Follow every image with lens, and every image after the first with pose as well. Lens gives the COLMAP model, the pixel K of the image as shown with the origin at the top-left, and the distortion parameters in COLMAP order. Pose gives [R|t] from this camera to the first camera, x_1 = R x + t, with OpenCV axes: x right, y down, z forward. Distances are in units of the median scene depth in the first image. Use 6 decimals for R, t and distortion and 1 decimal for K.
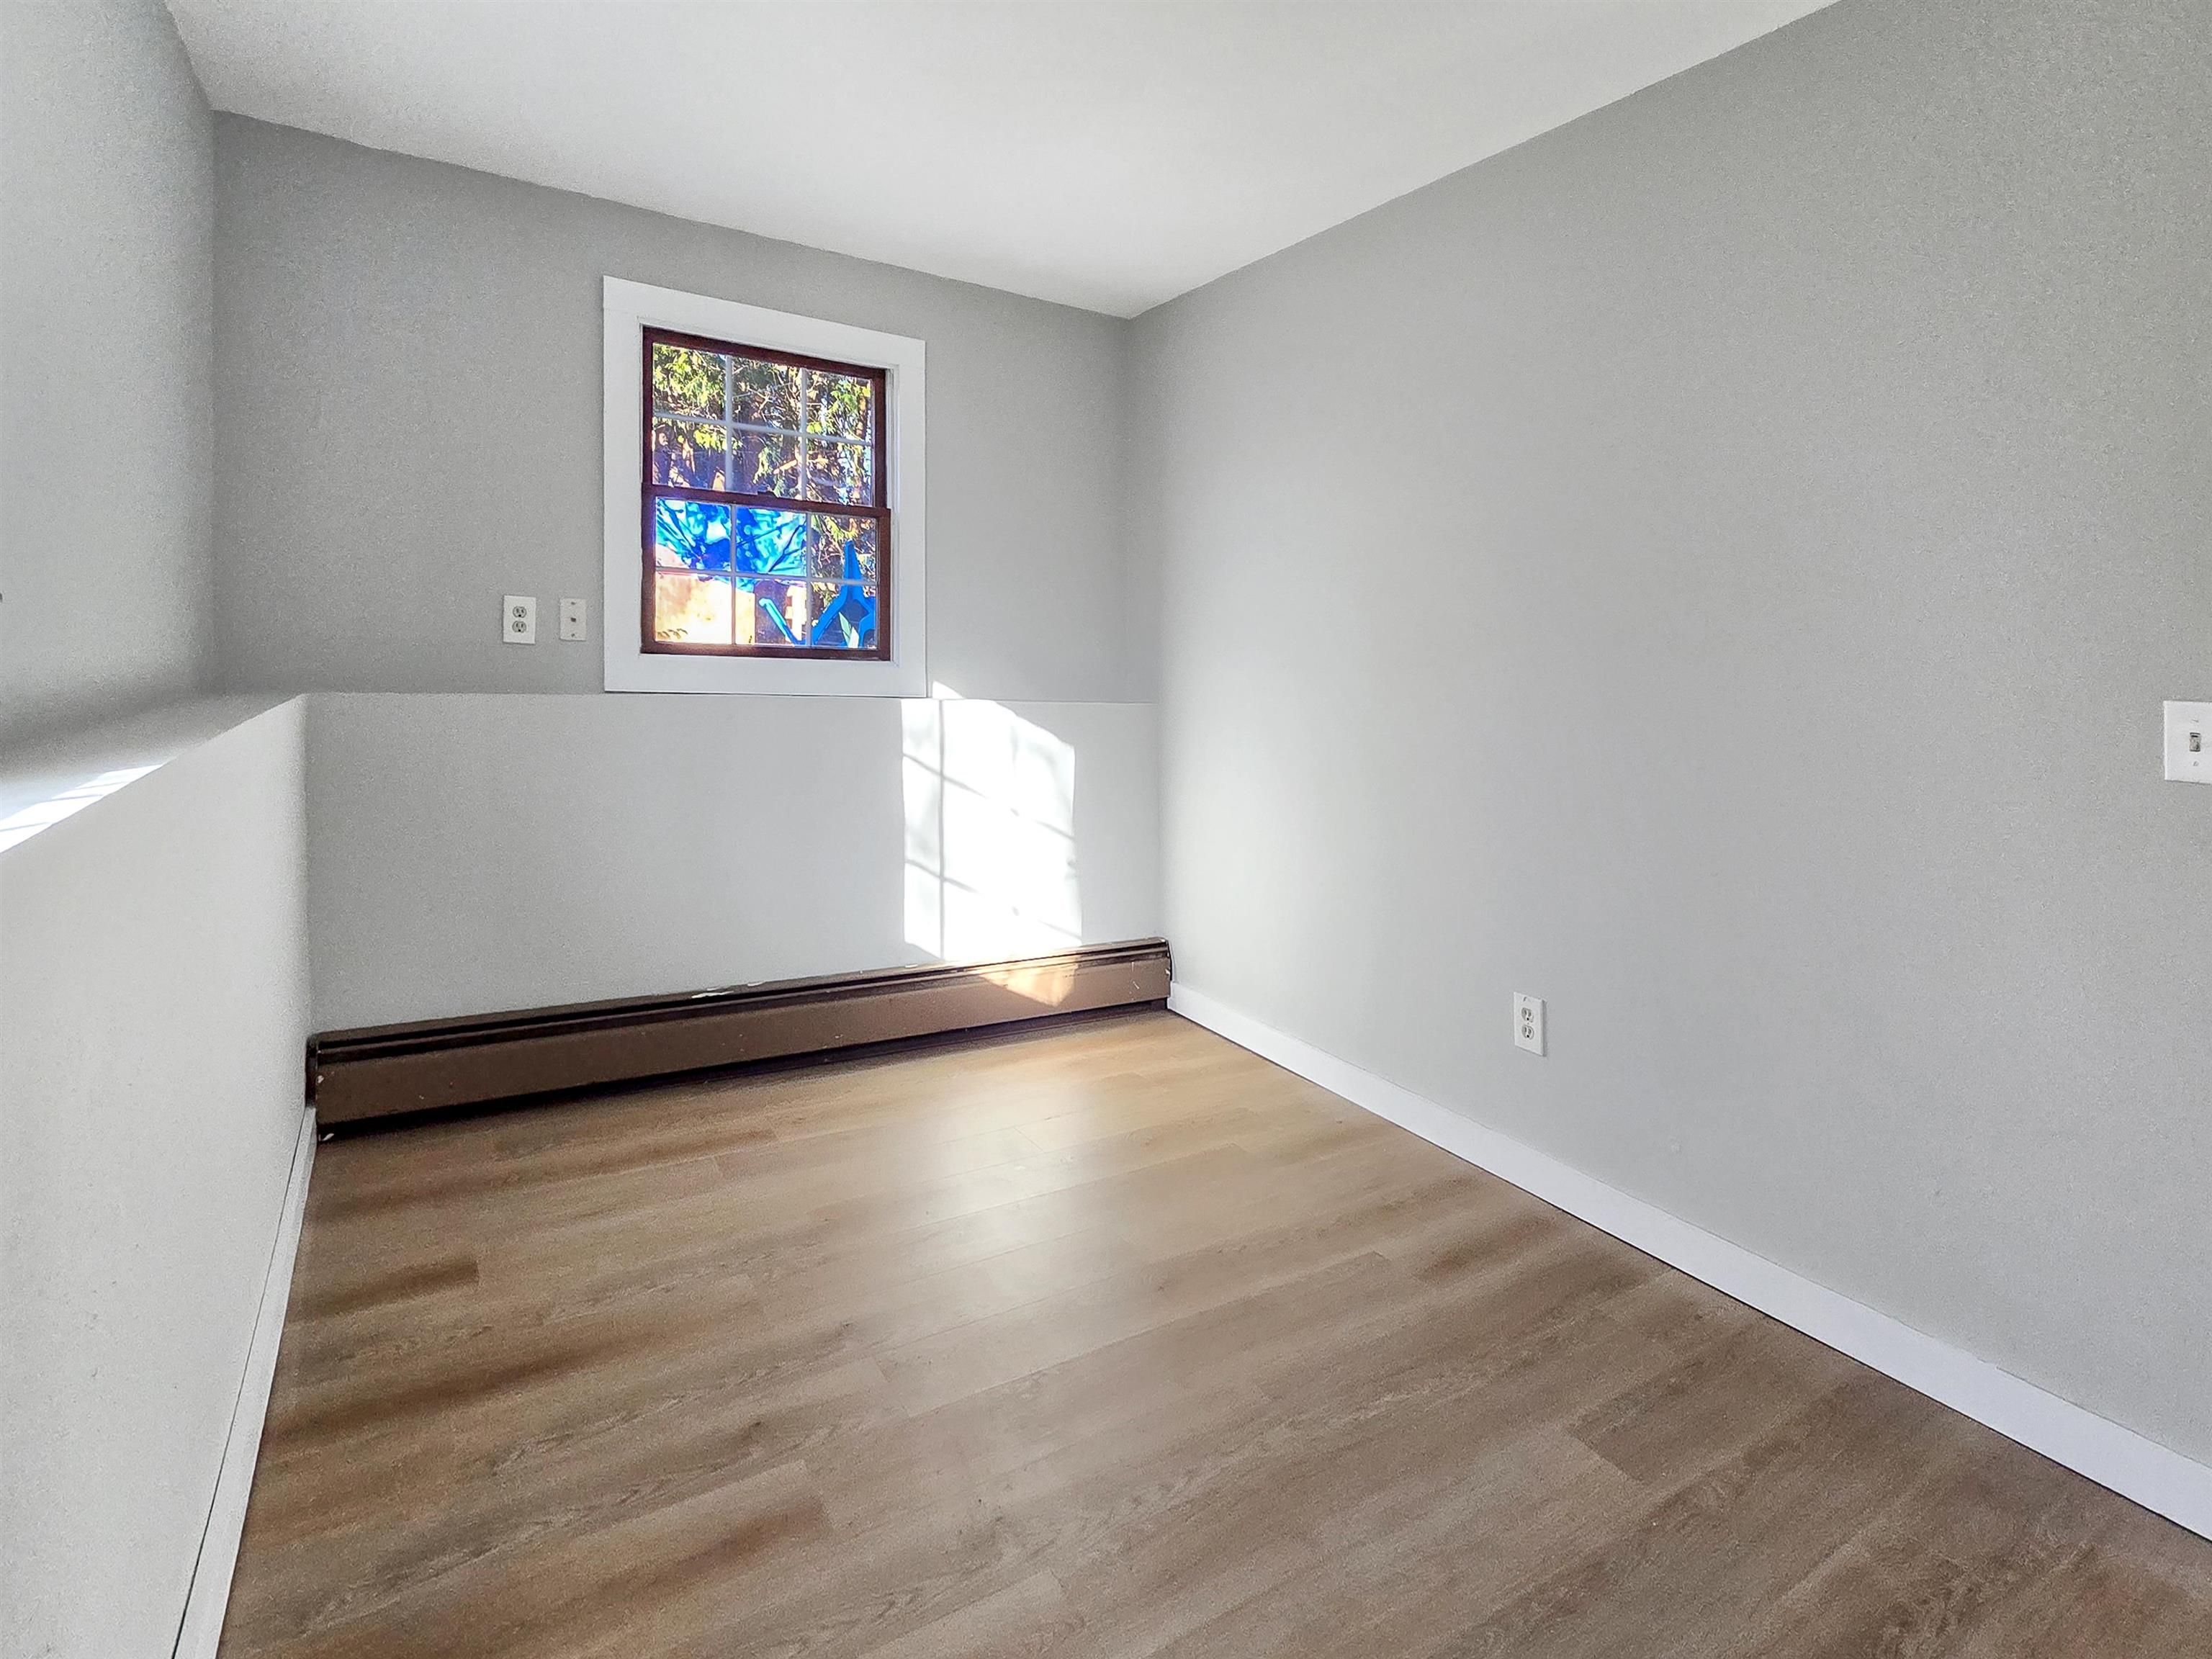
lens RADIAL K [[1382.0, 0, 1105.7], [0, 1382.0, 805.0], [0, 0, 1]] dist [-0.002803, -0.000850]
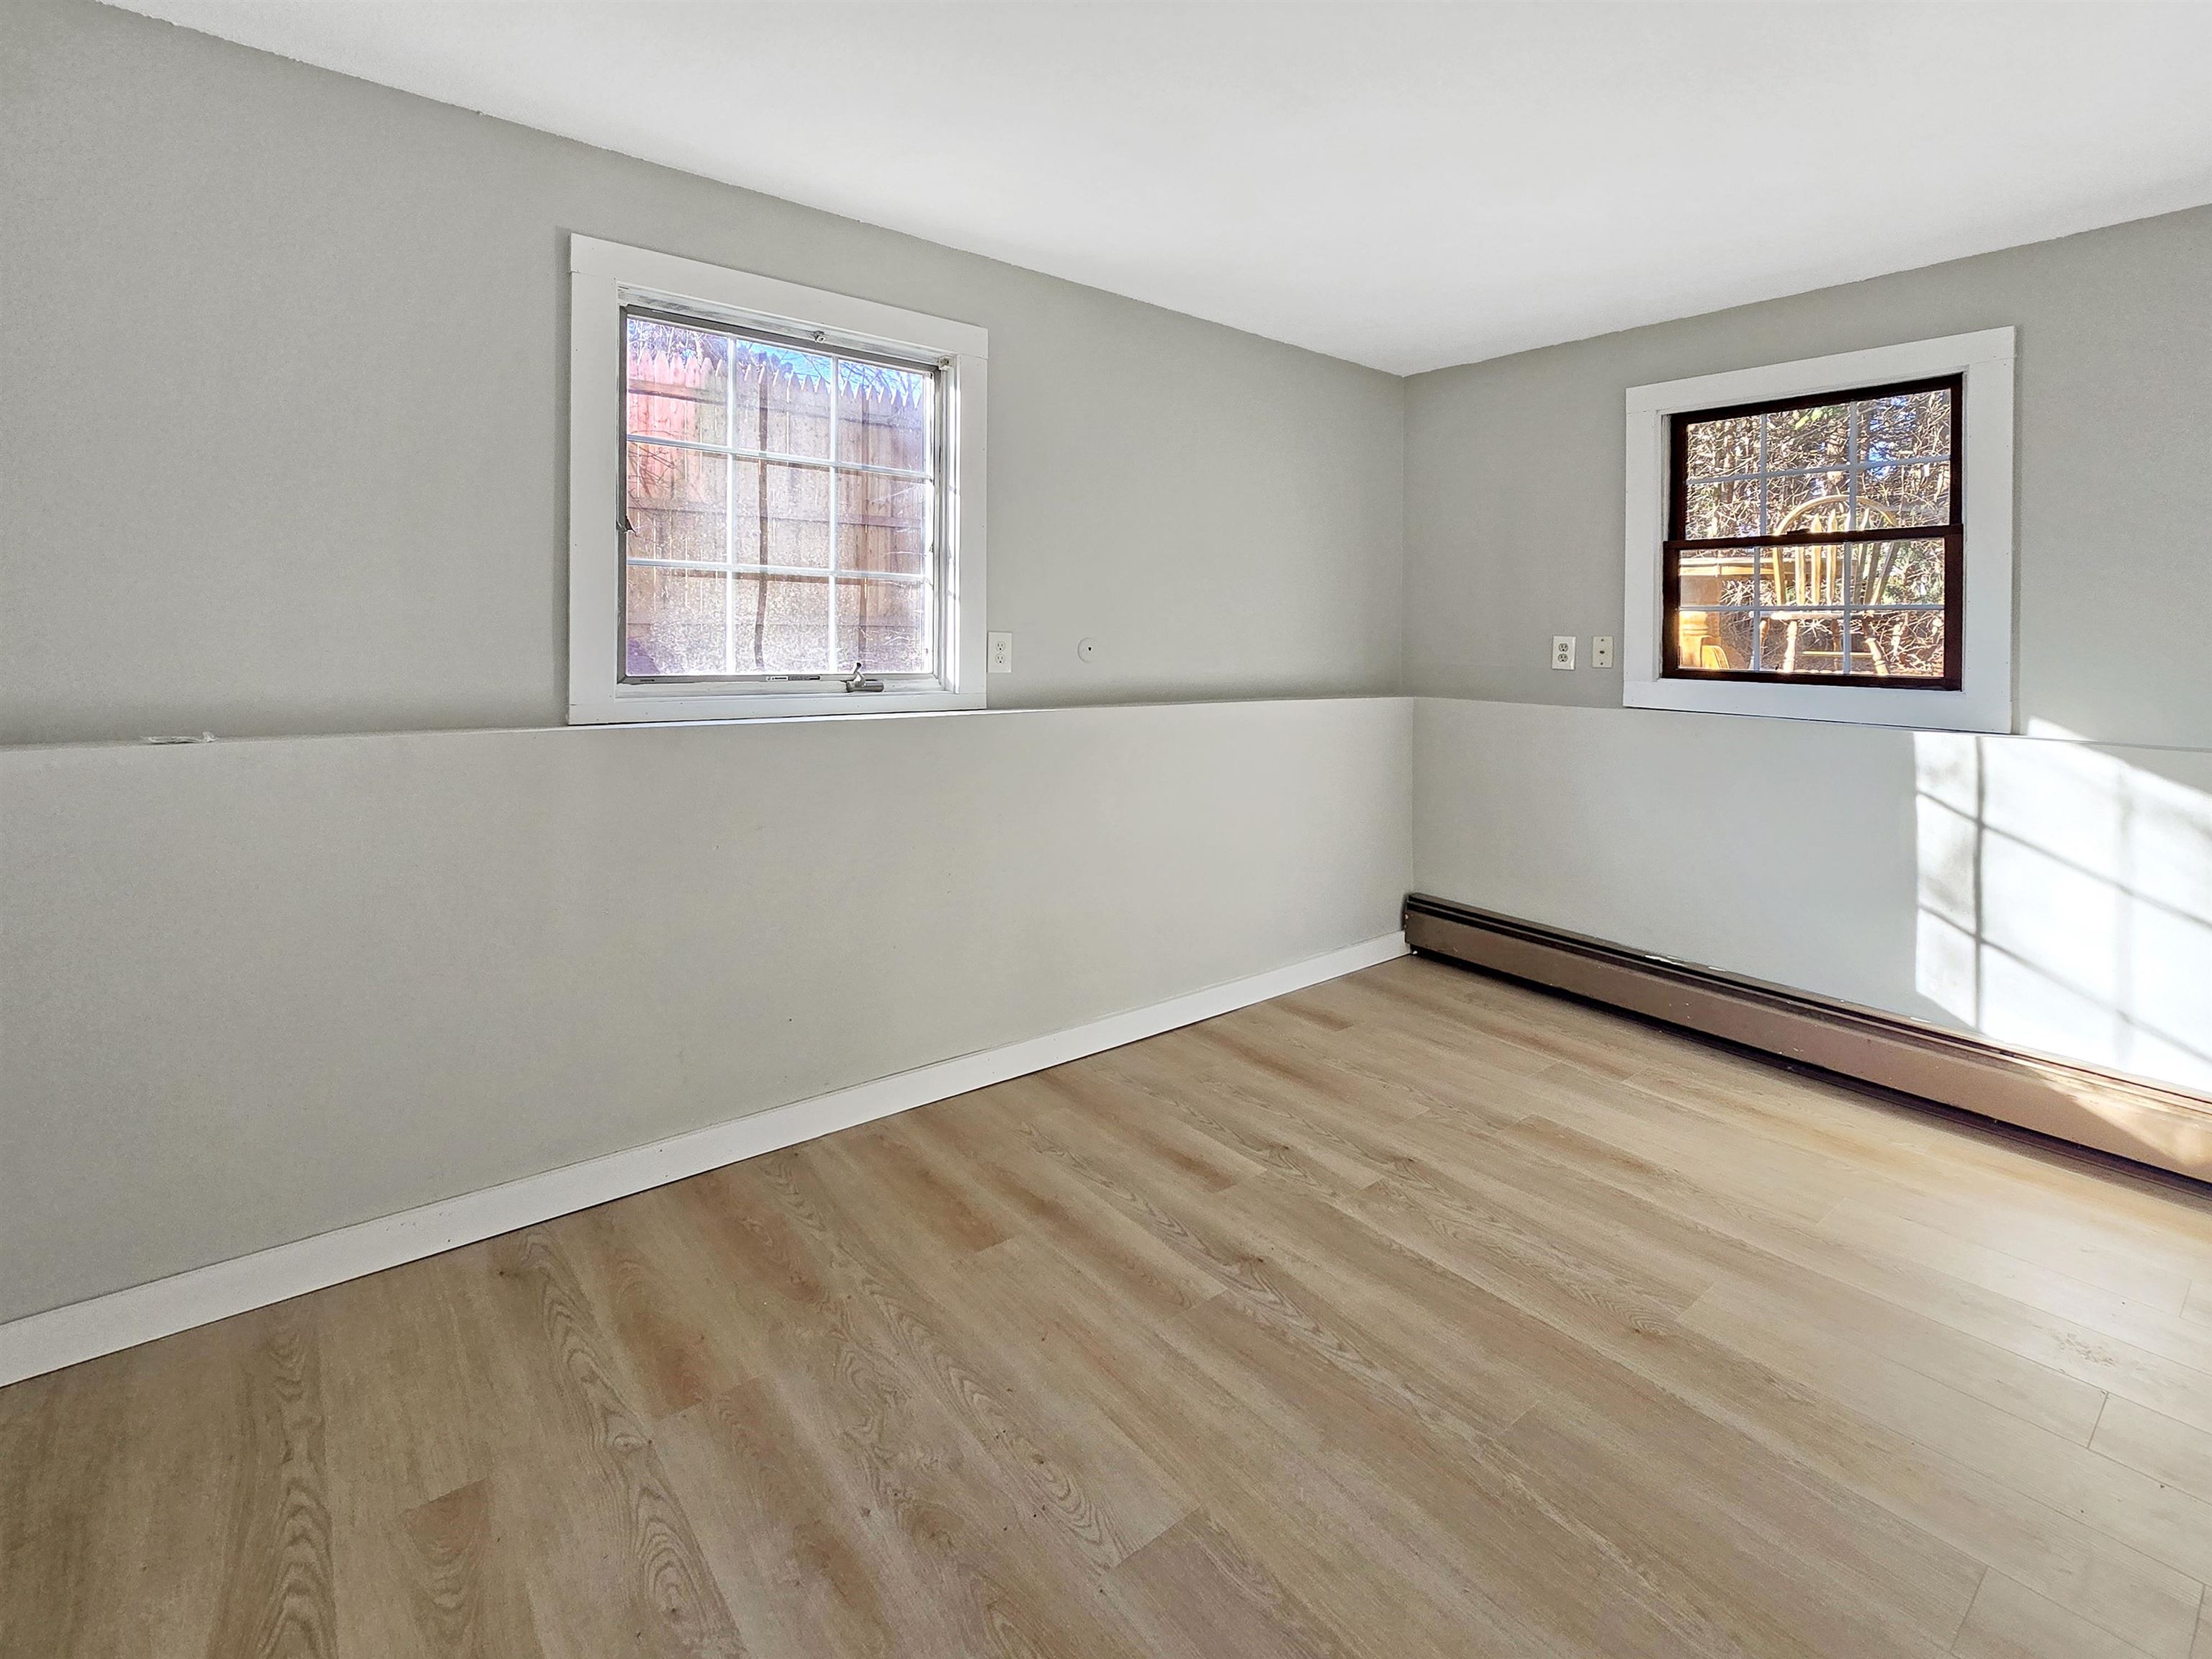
lens RADIAL K [[1072.4, 0, 1106.0], [0, 1072.4, 829.5], [0, 0, 1]] dist [0.003840, 0.000739]
pose [[-0.019448, 0.152268, -0.988148, 0.611743], [-0.121707, 0.980624, 0.153504, -0.058375], [0.992376, 0.123250, -0.000539, 0.476961]]
